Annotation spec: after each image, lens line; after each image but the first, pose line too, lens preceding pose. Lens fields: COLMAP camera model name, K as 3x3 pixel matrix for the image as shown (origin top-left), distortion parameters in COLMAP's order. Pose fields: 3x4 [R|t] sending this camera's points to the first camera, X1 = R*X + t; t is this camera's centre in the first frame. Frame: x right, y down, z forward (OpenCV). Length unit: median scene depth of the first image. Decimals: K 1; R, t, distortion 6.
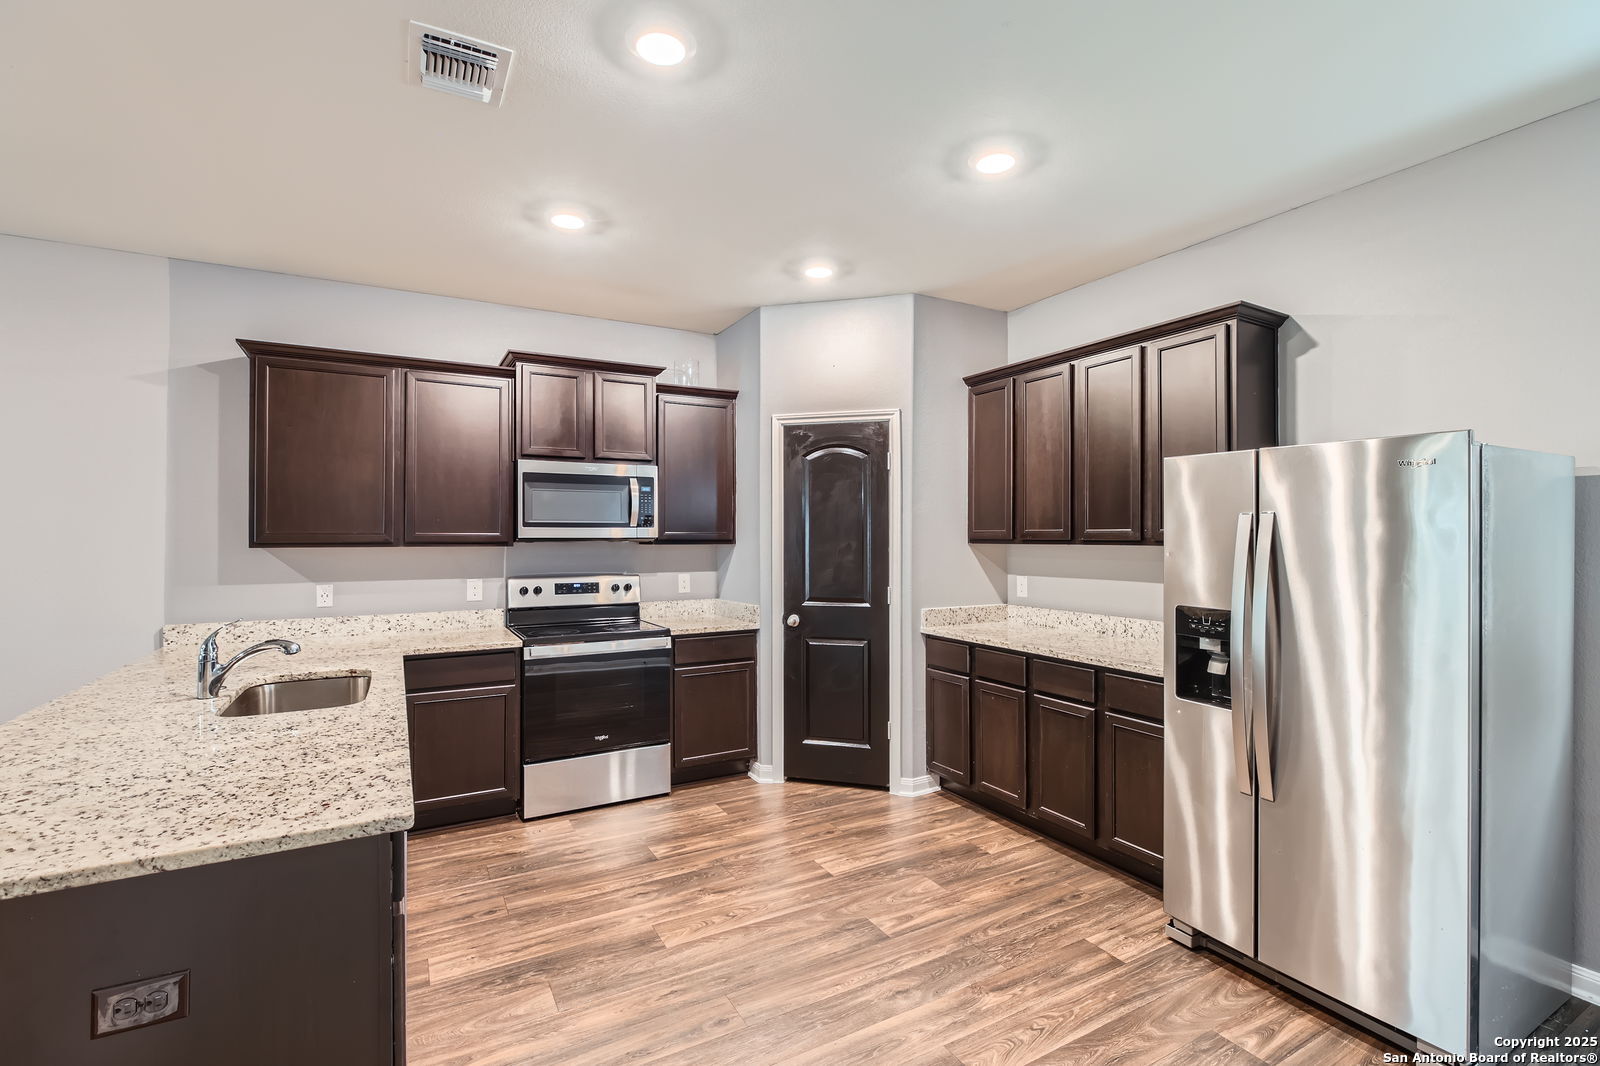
lens RADIAL K [[724.3, 0, 803.0], [0, 724.3, 533.4], [0, 0, 1]] dist [-0.004223, -0.000508]
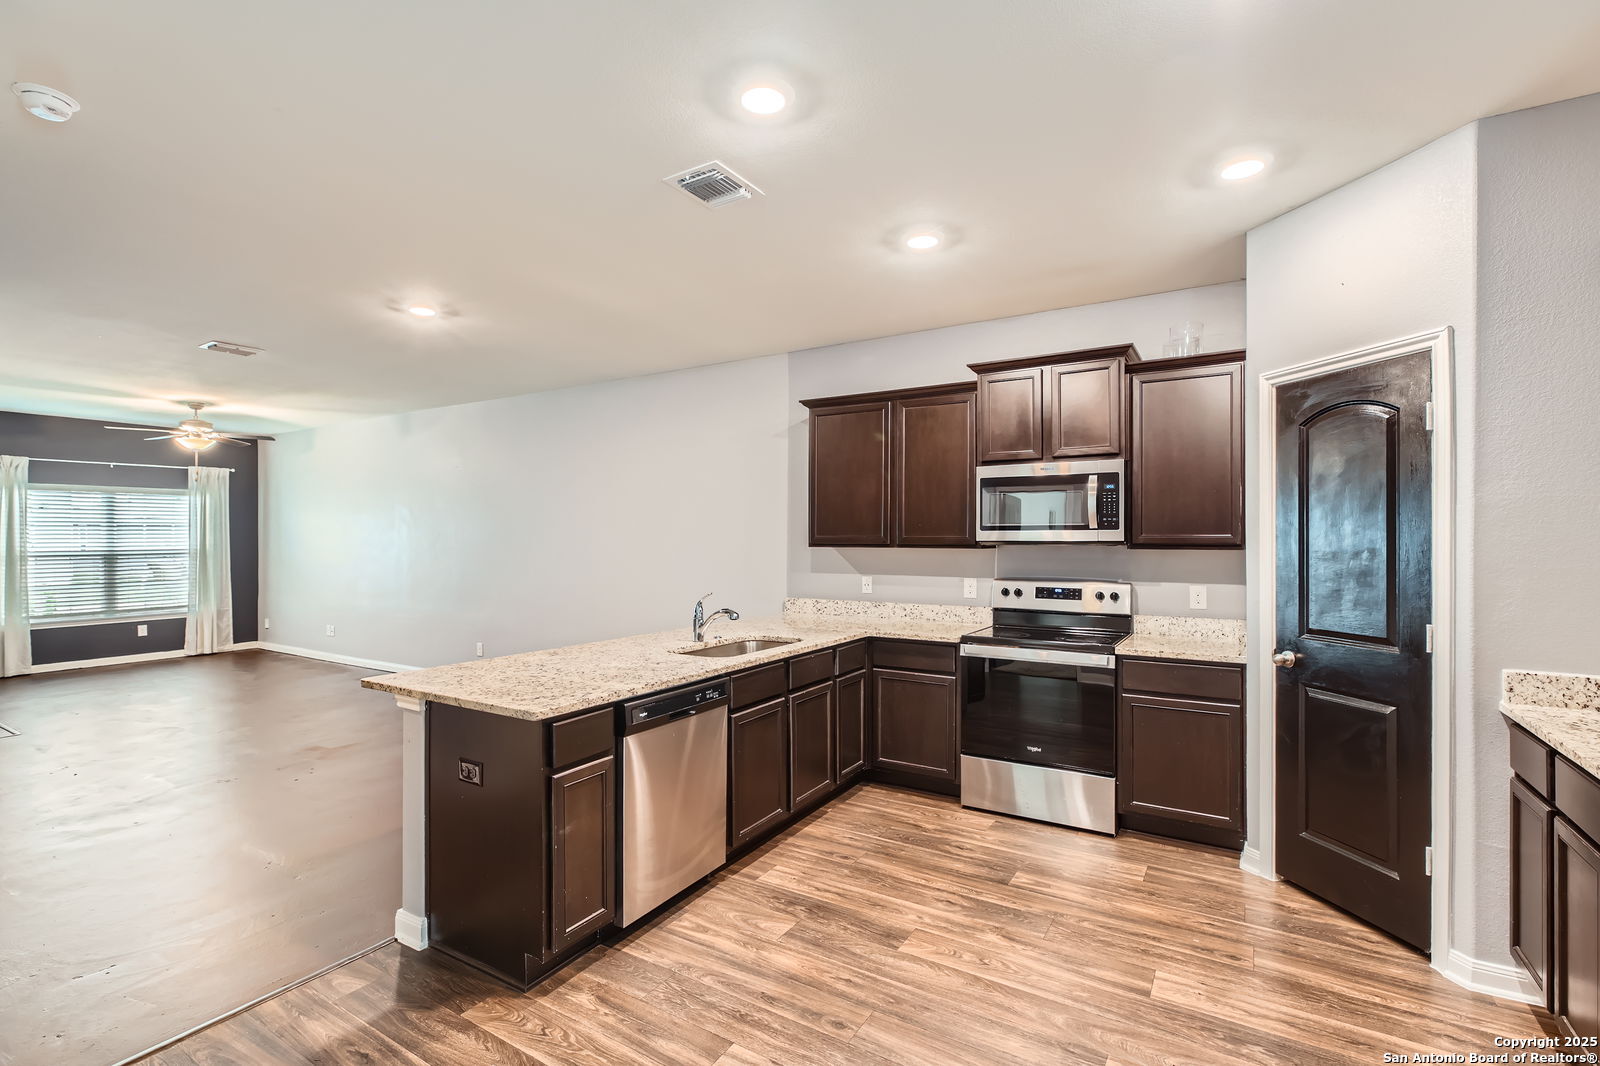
lens RADIAL K [[733.0, 0, 814.9], [0, 733.0, 523.5], [0, 0, 1]] dist [0.003153, -0.000518]
pose [[0.495566, -0.019592, -0.868350, 0.403580], [-0.003905, 0.999685, -0.024784, 0.008867], [0.868562, 0.015673, 0.495333, 0.248148]]
